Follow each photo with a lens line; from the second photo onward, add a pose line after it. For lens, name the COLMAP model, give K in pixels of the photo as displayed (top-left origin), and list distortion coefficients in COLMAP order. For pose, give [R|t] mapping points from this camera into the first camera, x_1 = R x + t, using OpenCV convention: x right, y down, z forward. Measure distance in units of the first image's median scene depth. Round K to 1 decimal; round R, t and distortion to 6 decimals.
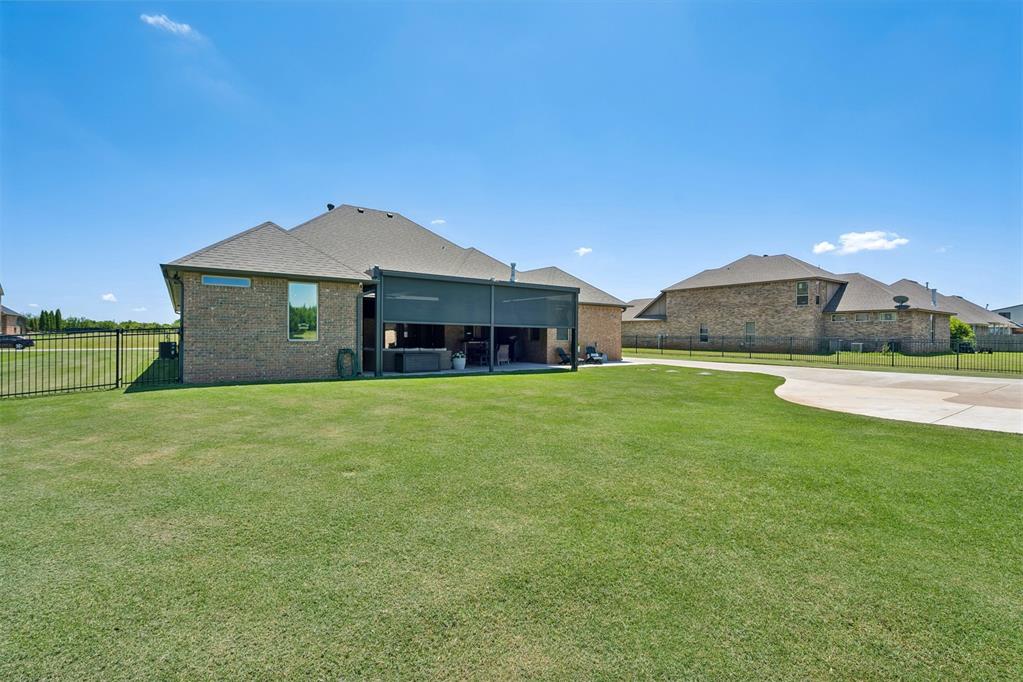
lens RADIAL K [[465.8, 0, 512.3], [0, 465.8, 337.7], [0, 0, 1]] dist [-0.001753, 0.000280]
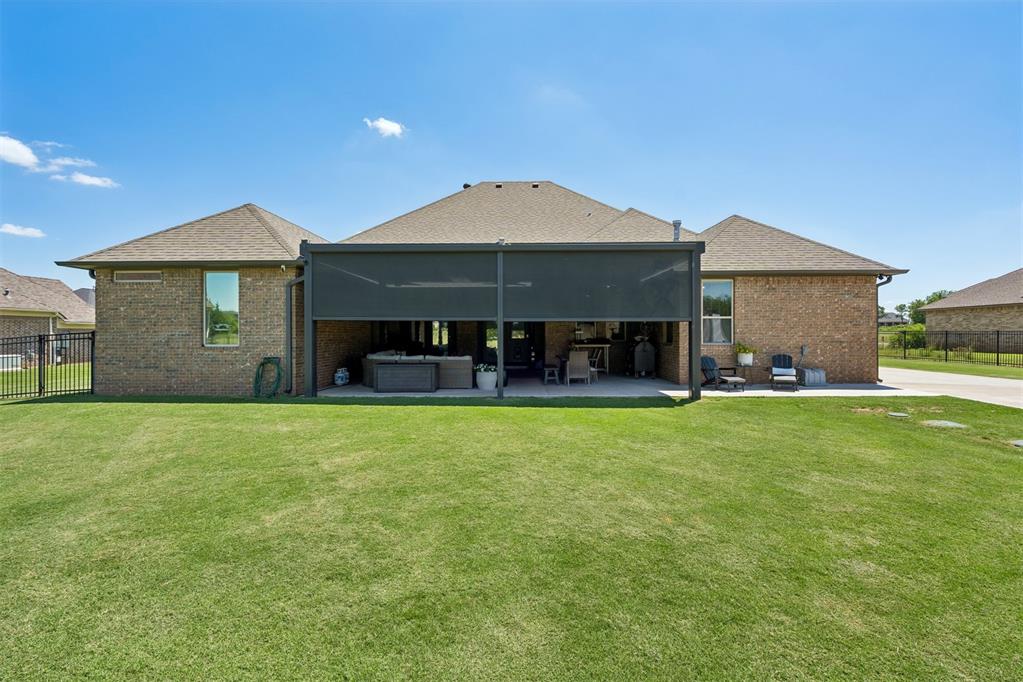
lens RADIAL K [[500.3, 0, 512.4], [0, 500.3, 340.5], [0, 0, 1]] dist [-0.004041, -0.000390]
pose [[0.807921, -0.006617, -0.589253, 0.347645], [0.008805, 0.999961, 0.000843, 0.000393], [0.589225, -0.005869, 0.807948, 0.492485]]
